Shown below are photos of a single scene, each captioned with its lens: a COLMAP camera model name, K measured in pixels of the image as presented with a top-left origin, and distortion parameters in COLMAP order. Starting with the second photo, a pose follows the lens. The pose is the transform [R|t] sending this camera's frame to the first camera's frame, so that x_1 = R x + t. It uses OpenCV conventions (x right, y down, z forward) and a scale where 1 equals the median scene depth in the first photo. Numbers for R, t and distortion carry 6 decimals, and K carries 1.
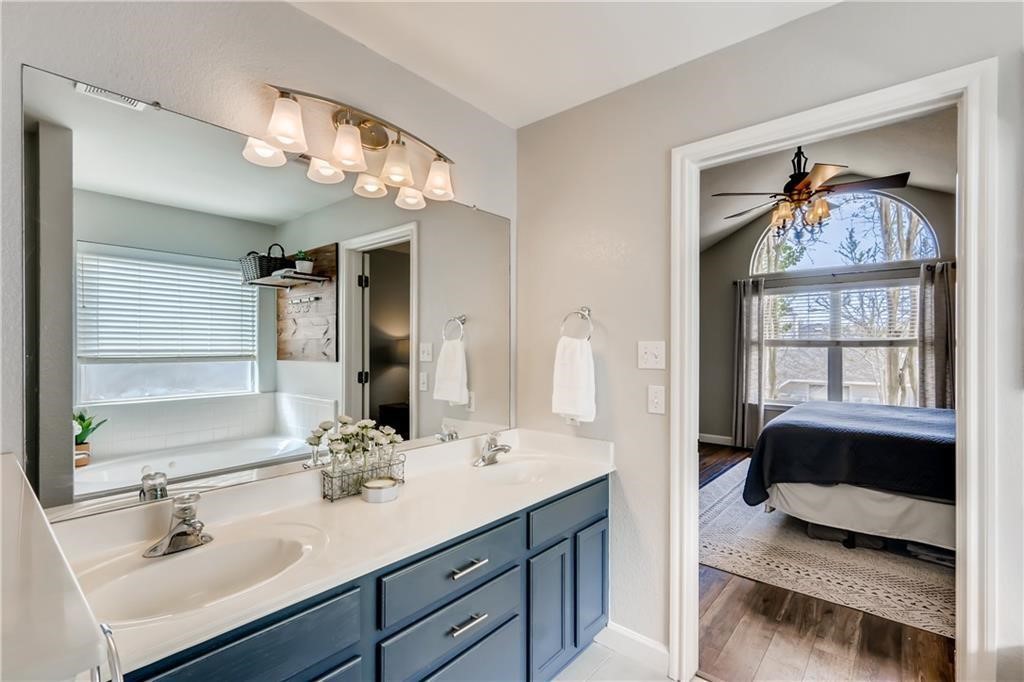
lens RADIAL K [[469.5, 0, 507.9], [0, 469.5, 346.4], [0, 0, 1]] dist [0.000286, -0.000101]
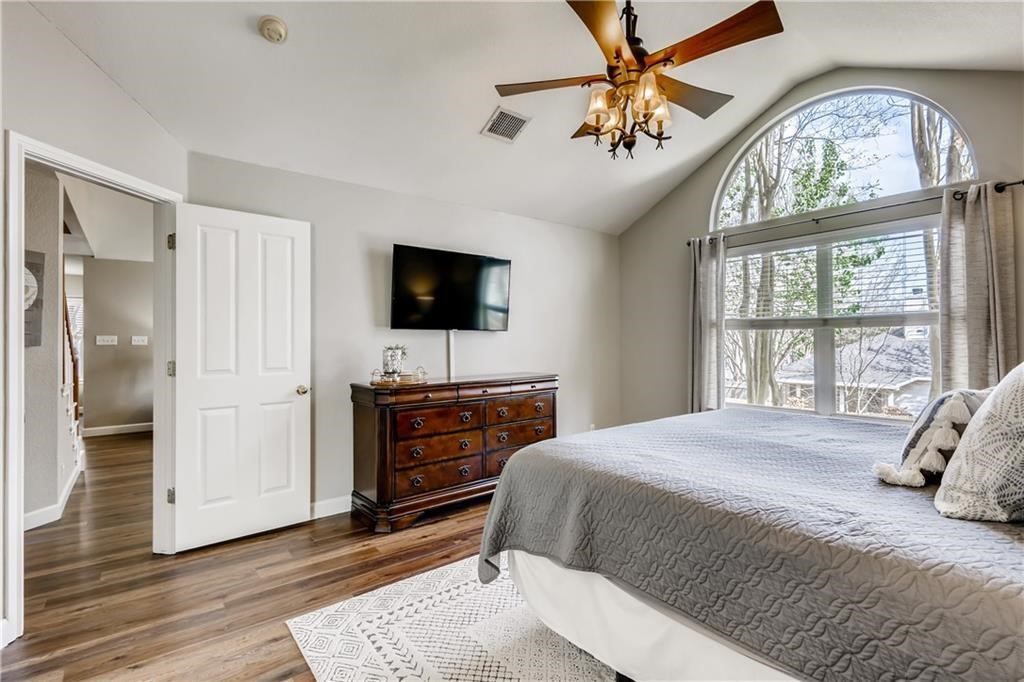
lens RADIAL K [[469.5, 0, 513.4], [0, 469.5, 338.5], [0, 0, 1]] dist [0.000286, -0.000101]
pose [[0.980526, -0.007627, -0.196239, 0.427189], [0.006874, 0.999966, -0.004517, 0.019064], [0.196267, 0.003080, 0.980546, 0.269425]]
